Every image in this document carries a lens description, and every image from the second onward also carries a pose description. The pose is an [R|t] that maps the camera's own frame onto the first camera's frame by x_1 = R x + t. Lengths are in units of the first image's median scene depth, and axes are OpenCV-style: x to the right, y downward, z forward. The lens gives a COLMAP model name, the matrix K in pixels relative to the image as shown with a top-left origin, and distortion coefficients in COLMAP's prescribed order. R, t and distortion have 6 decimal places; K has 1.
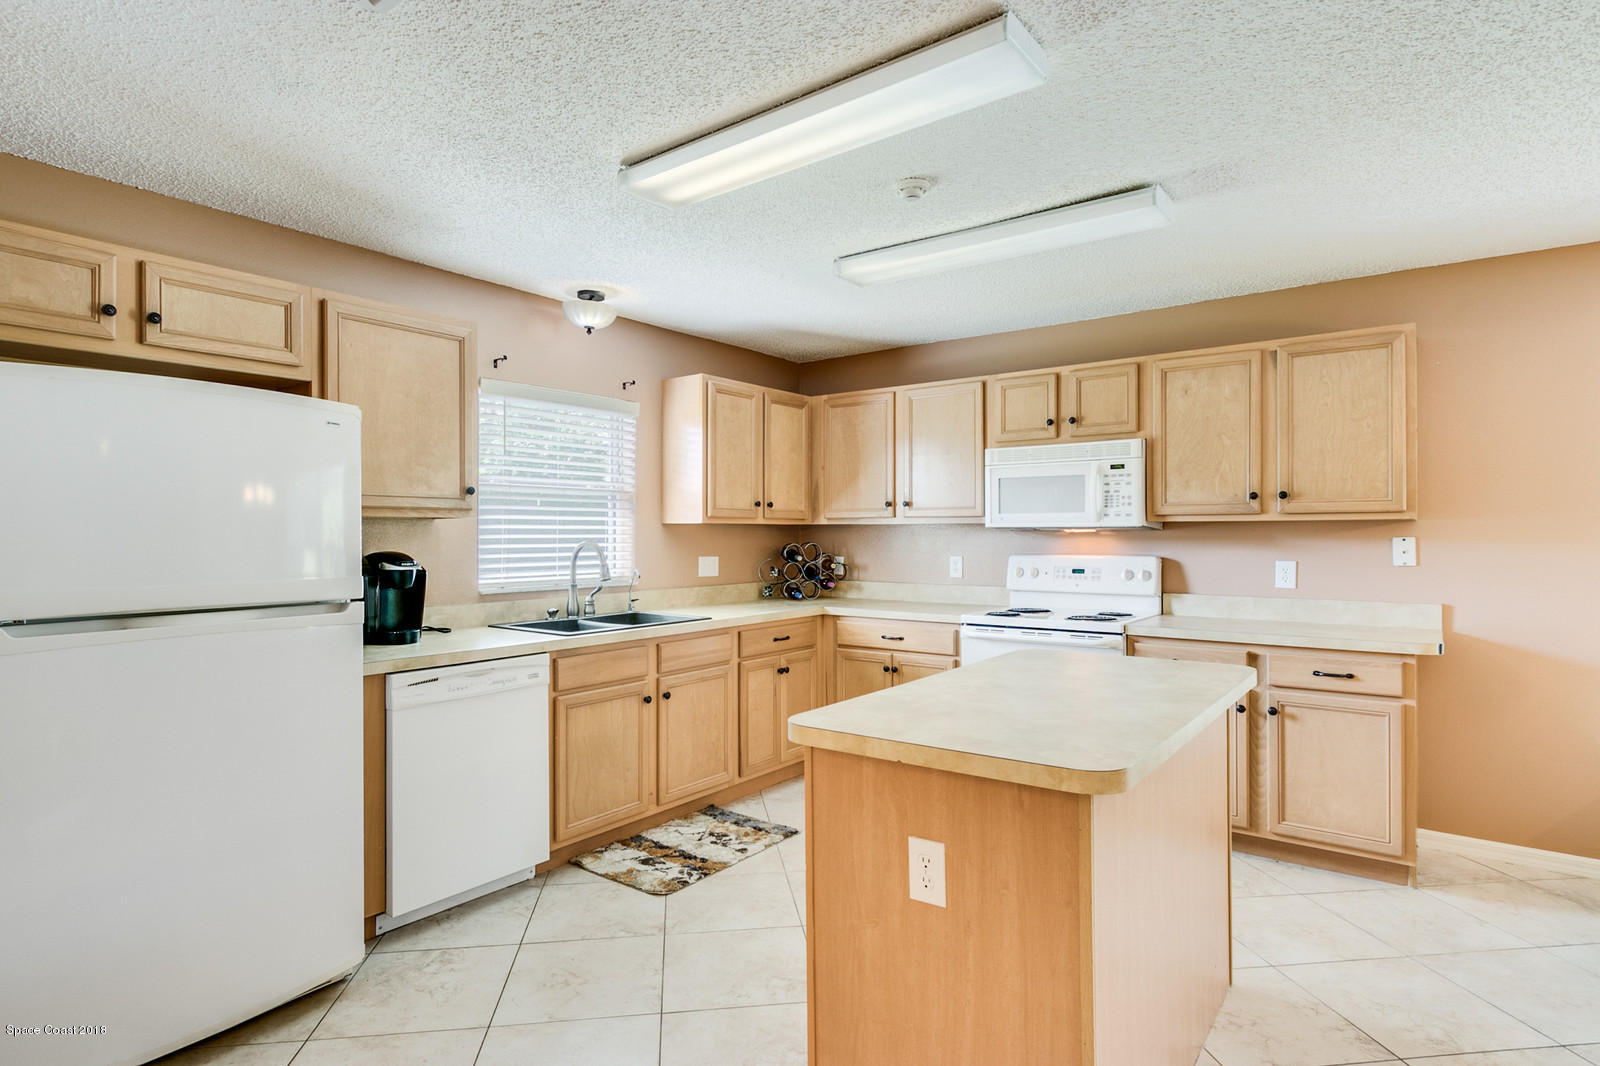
lens RADIAL K [[842.4, 0, 788.8], [0, 842.4, 531.9], [0, 0, 1]] dist [0.003008, 0.001485]
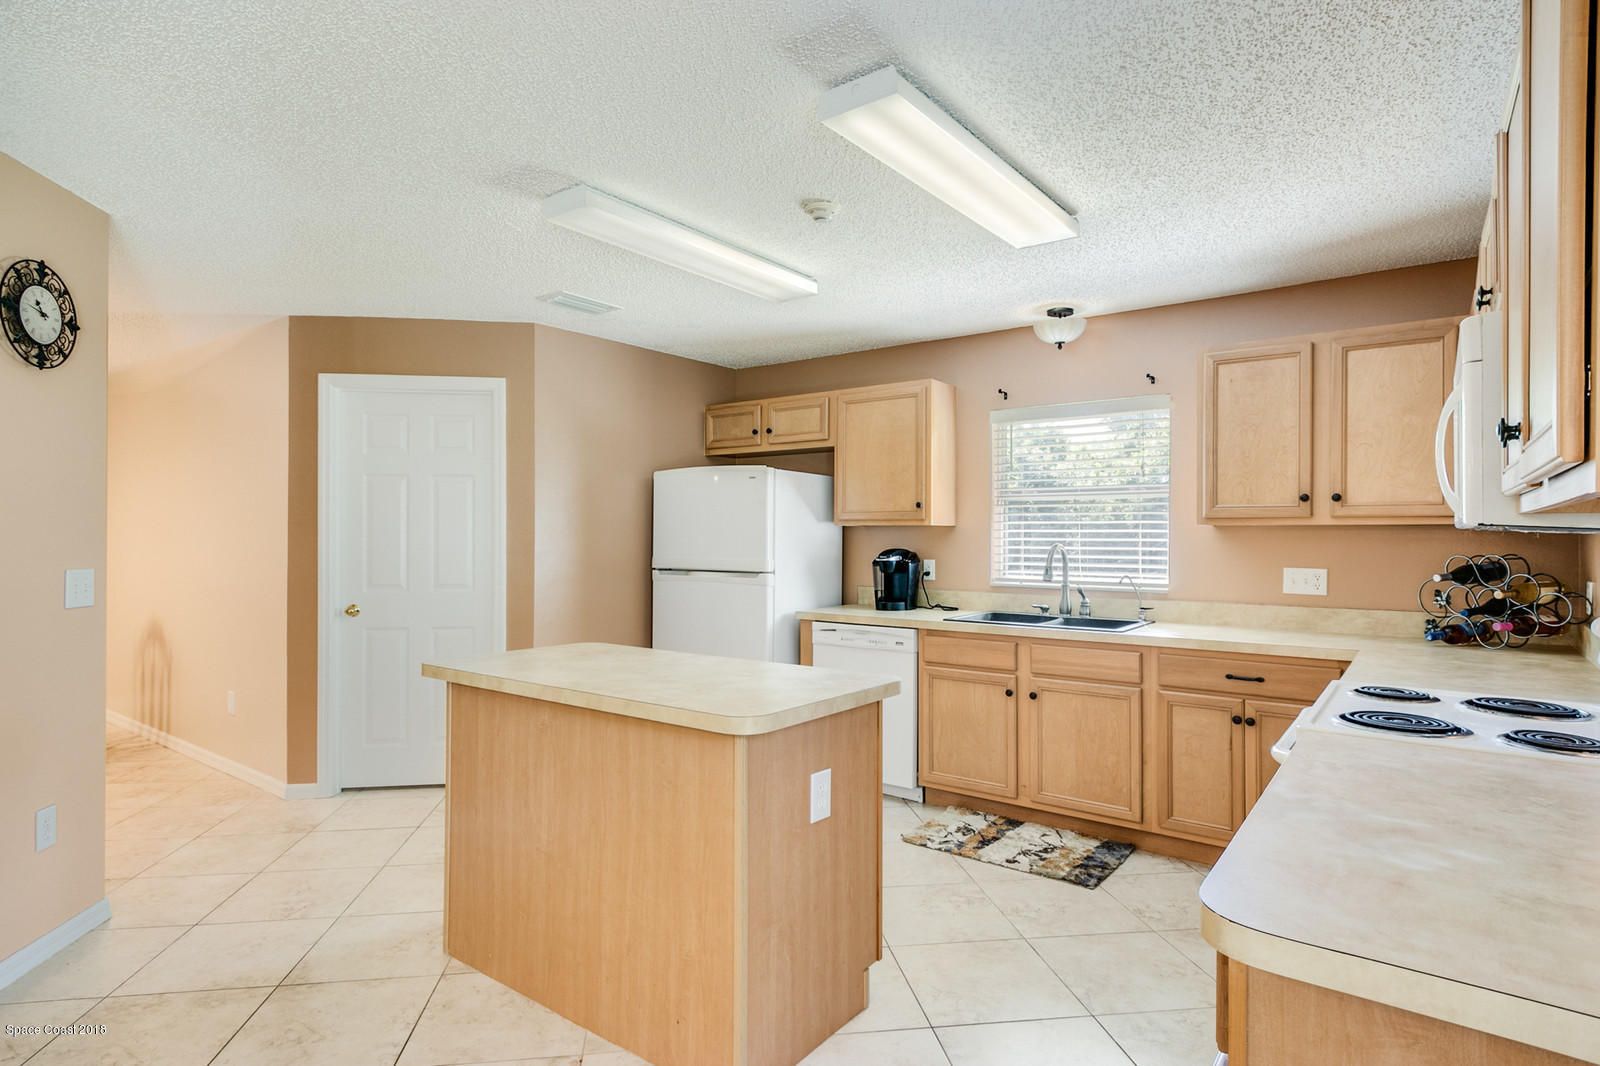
lens RADIAL K [[842.4, 0, 788.8], [0, 842.4, 531.9], [0, 0, 1]] dist [0.003008, 0.001485]
pose [[0.005165, -0.002340, -0.999984, 0.832431], [-0.000157, 0.999997, -0.002341, -0.002212], [0.999987, 0.000169, 0.005164, 0.662309]]
